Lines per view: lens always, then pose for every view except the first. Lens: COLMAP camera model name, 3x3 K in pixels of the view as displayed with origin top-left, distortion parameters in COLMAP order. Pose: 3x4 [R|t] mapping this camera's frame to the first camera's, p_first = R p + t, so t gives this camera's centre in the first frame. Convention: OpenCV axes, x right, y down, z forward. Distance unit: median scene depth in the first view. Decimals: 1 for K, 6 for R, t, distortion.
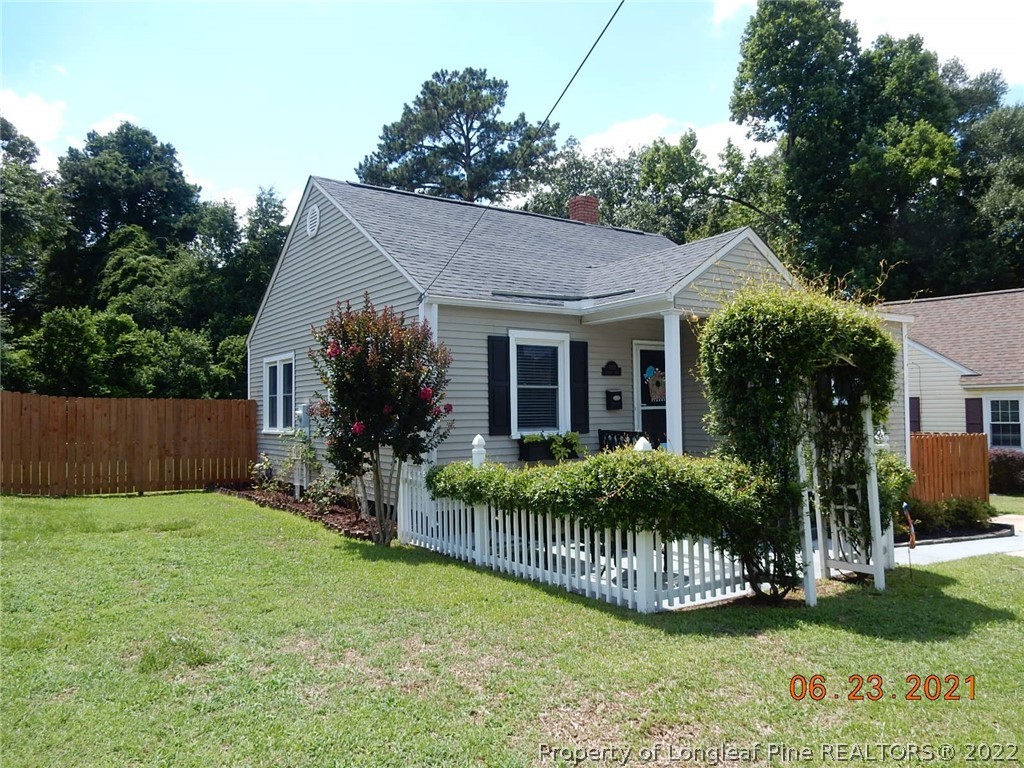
lens RADIAL K [[749.0, 0, 512.0], [0, 749.0, 384.0], [0, 0, 1]] dist [0.001872, 0.002235]
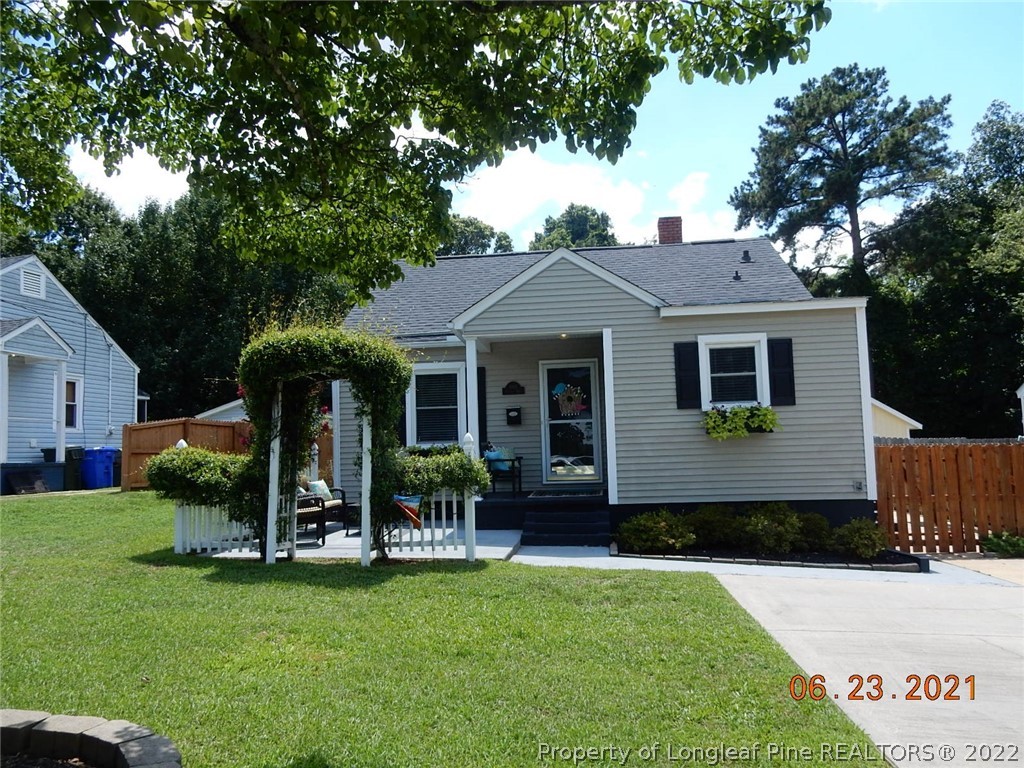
lens RADIAL K [[749.0, 0, 512.0], [0, 749.0, 384.0], [0, 0, 1]] dist [0.001872, 0.002235]
pose [[0.761471, -0.070694, -0.644332, 0.840926], [0.042250, 0.997334, -0.059494, 0.039459], [0.646820, 0.018080, 0.762428, 0.131417]]
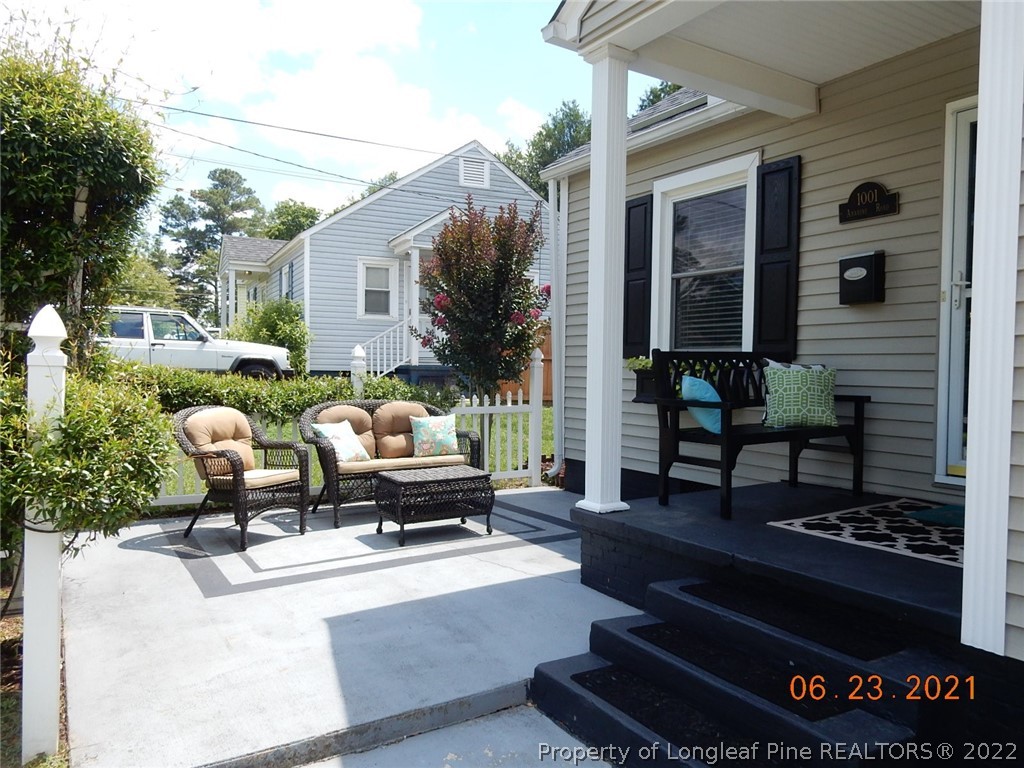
lens RADIAL K [[749.0, 0, 512.0], [0, 749.0, 384.0], [0, 0, 1]] dist [0.001872, 0.002235]
pose [[-0.037619, 0.031829, -0.998785, 0.529950], [0.022346, 0.999269, 0.031003, 0.058893], [0.999042, -0.021153, -0.038303, 0.802171]]
